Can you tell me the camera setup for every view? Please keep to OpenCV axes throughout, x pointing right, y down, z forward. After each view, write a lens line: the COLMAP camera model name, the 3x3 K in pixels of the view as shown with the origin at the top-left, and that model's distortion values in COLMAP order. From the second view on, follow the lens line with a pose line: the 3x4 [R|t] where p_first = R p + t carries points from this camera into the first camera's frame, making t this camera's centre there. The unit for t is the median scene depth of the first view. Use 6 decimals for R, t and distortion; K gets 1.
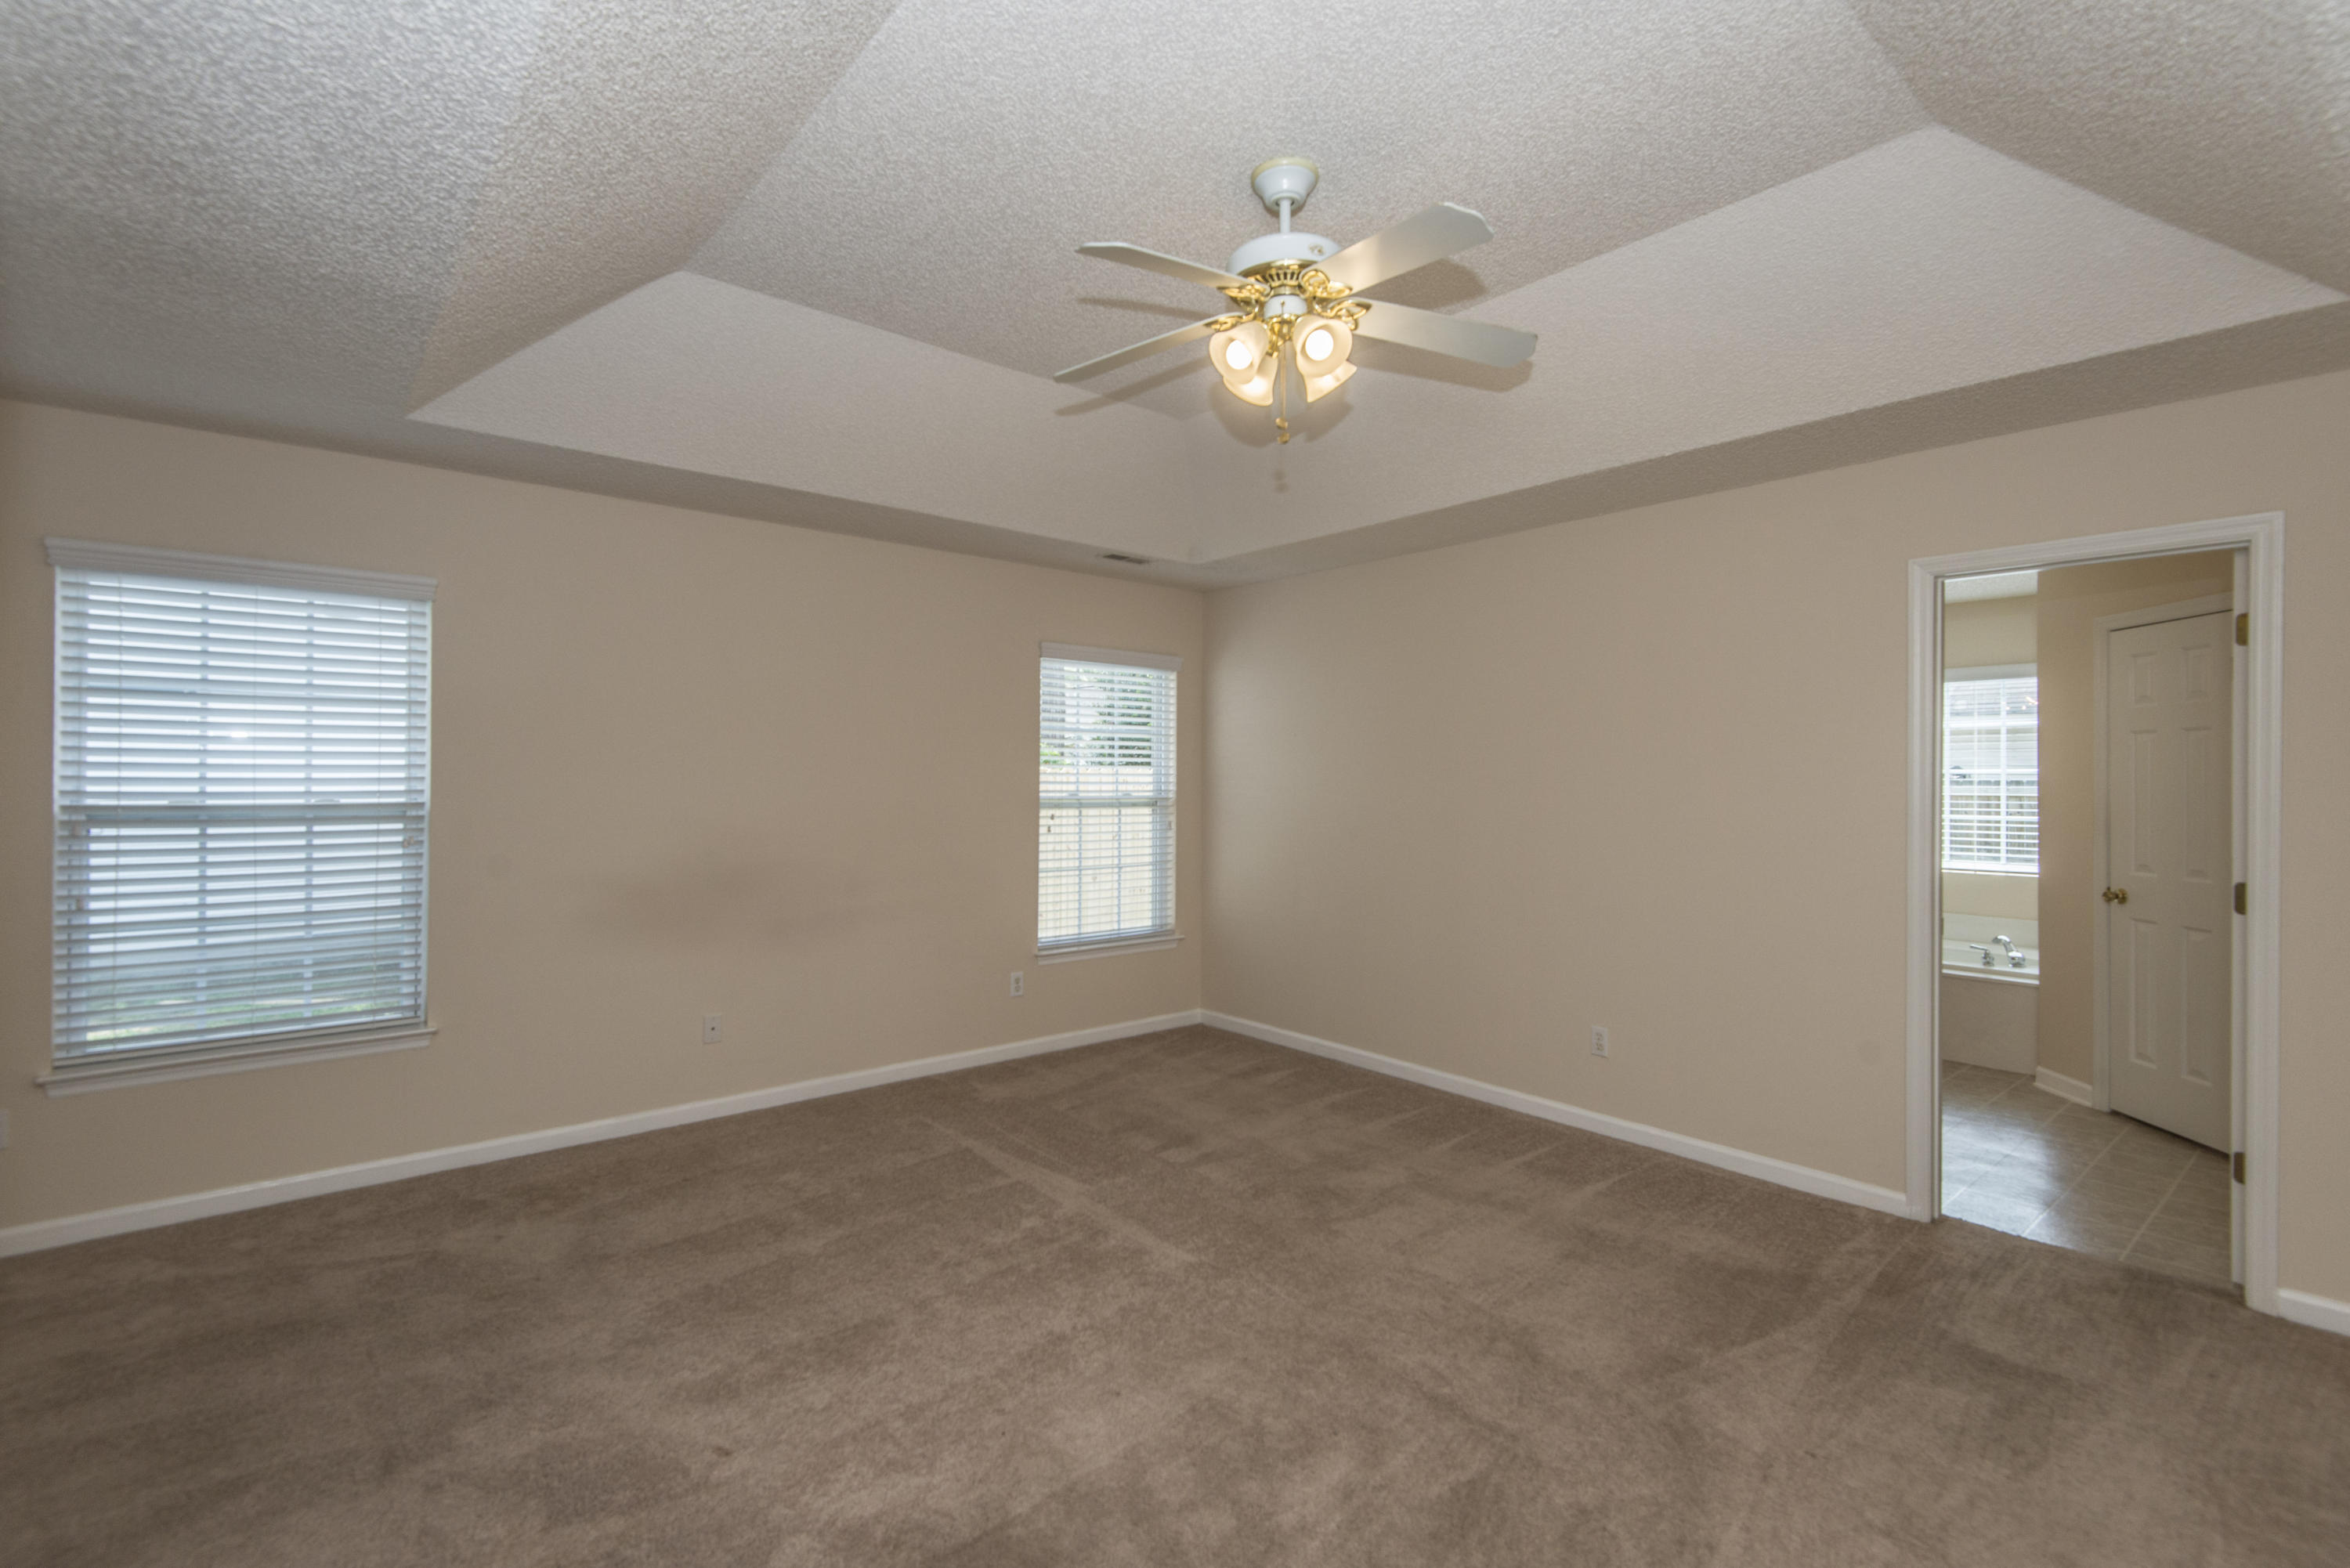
lens RADIAL K [[1060.5, 0, 1169.7], [0, 1060.5, 774.1], [0, 0, 1]] dist [0.039465, -0.021655]
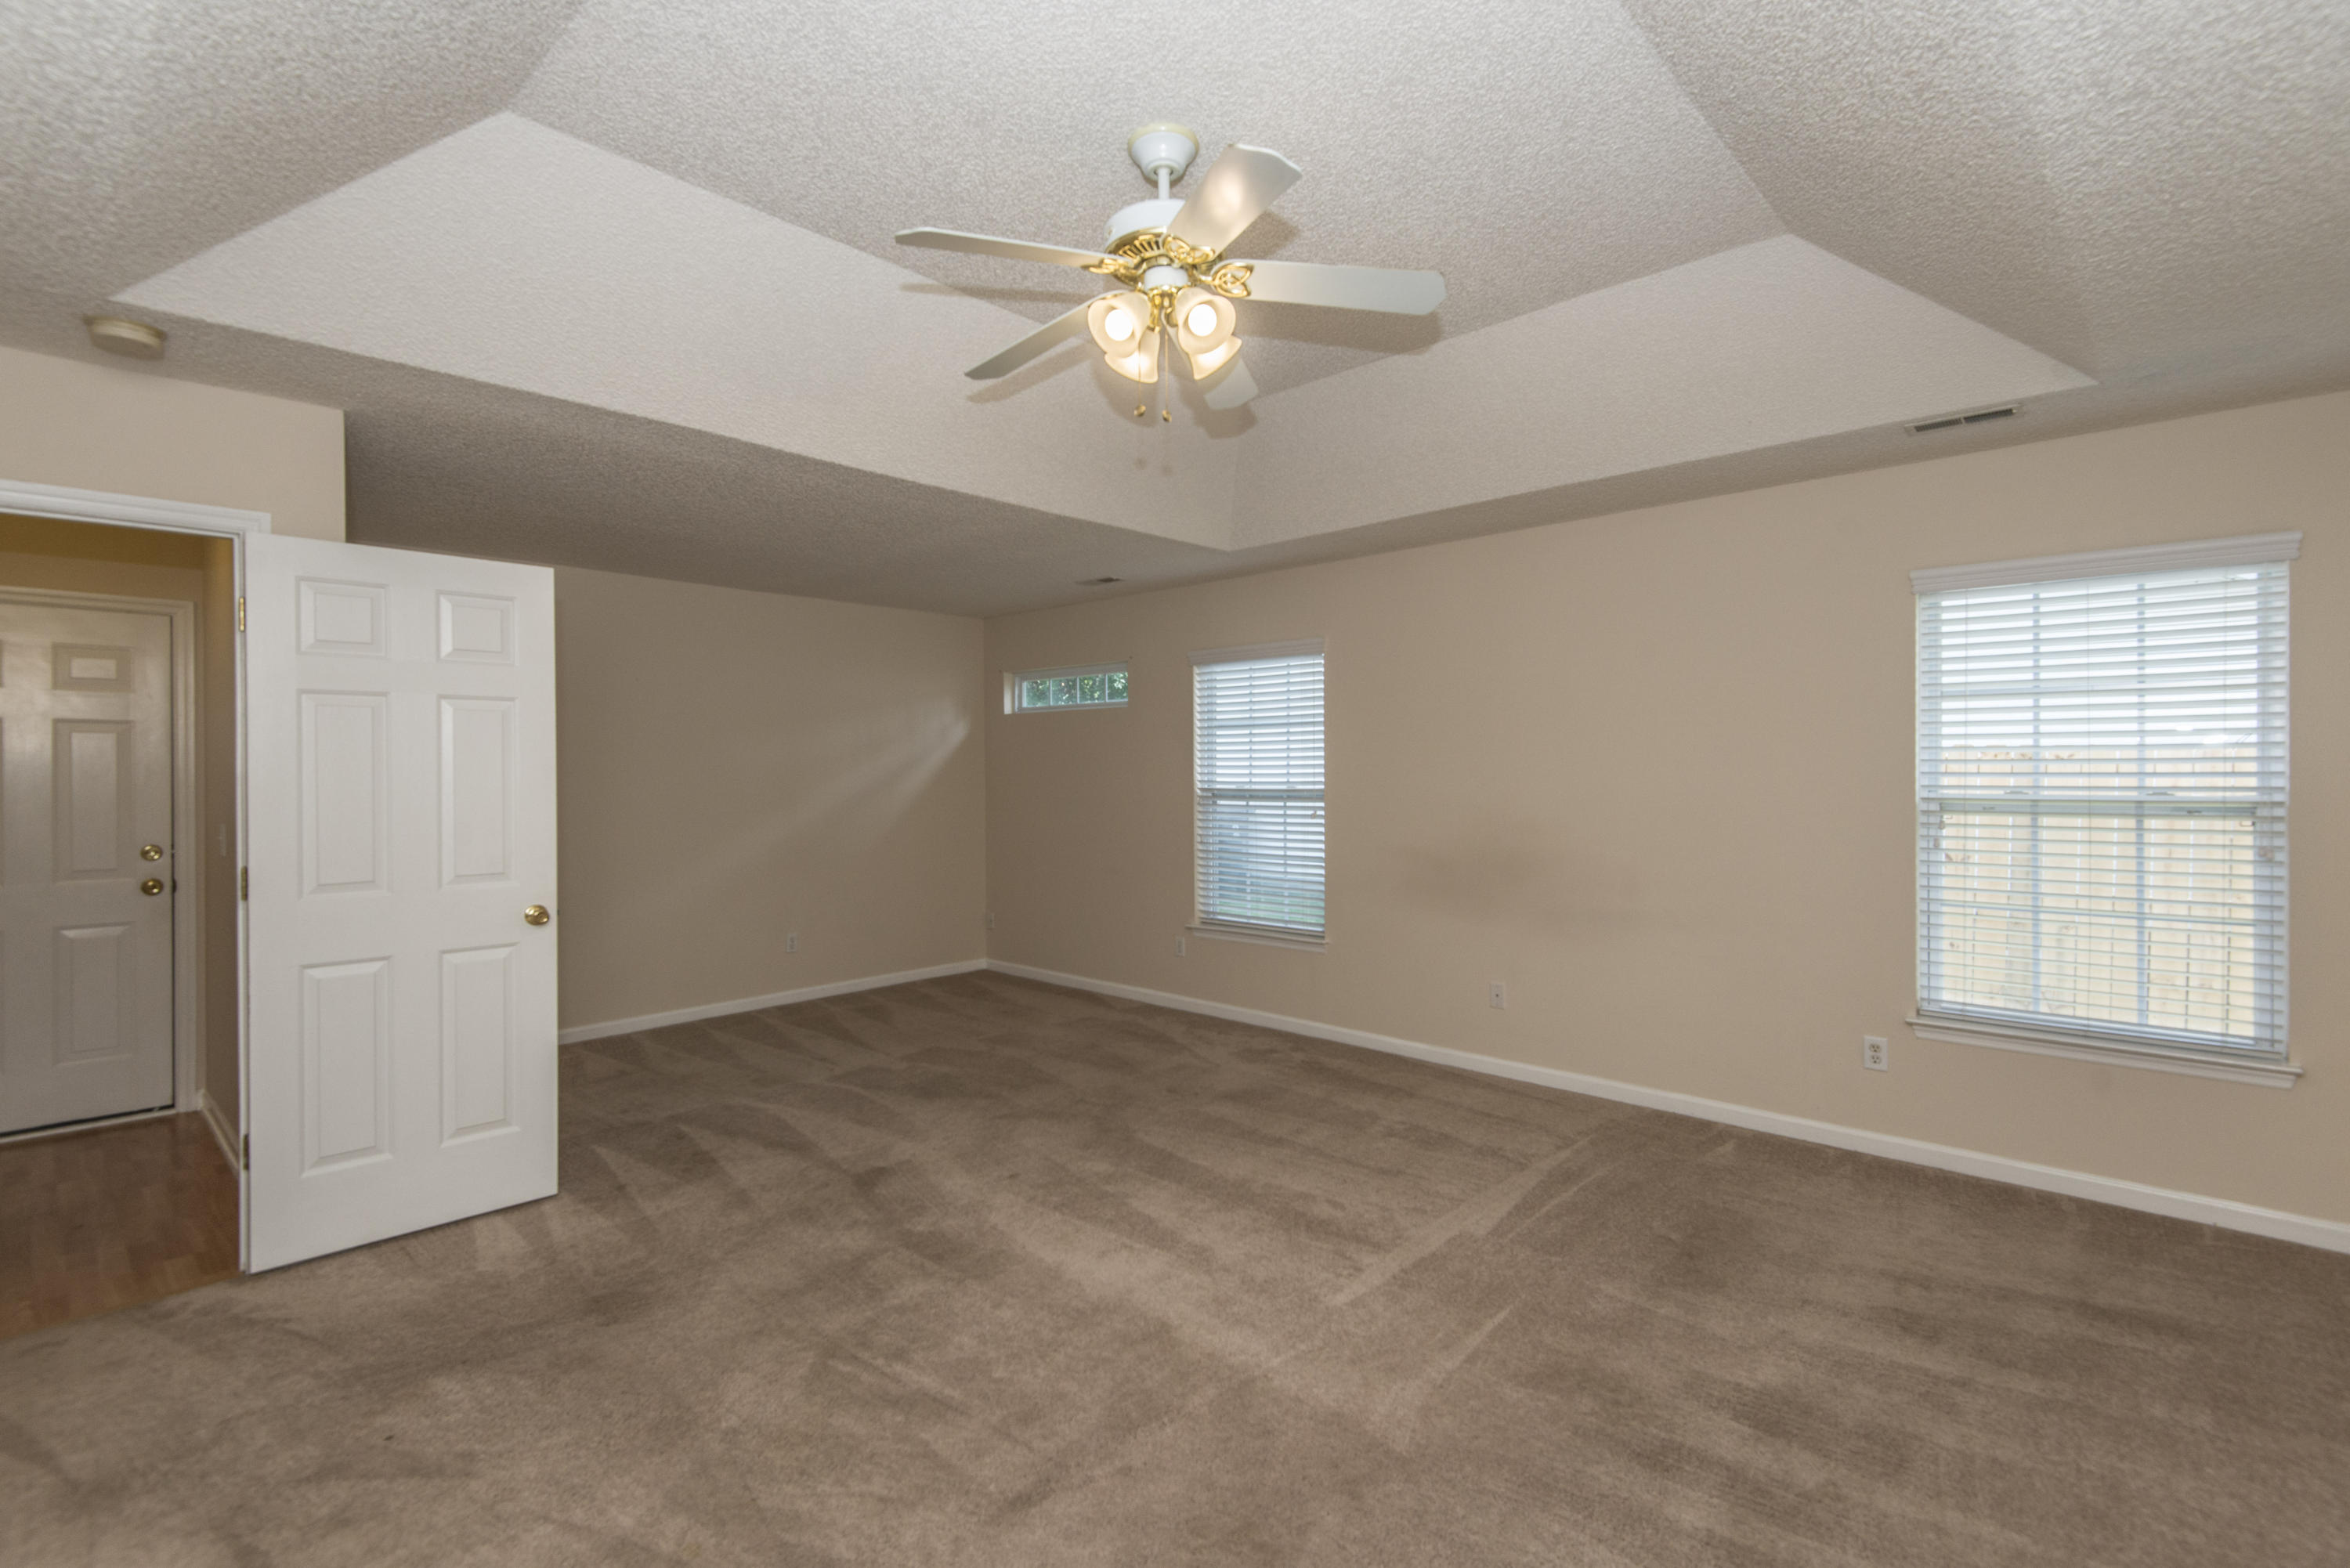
lens RADIAL K [[1063.9, 0, 1175.0], [0, 1063.9, 776.2], [0, 0, 1]] dist [0.036737, -0.029621]
pose [[0.115976, -0.001748, -0.993250, 0.743640], [0.008779, 0.999961, -0.000734, 0.007967], [0.993213, -0.008634, 0.115987, 0.625468]]
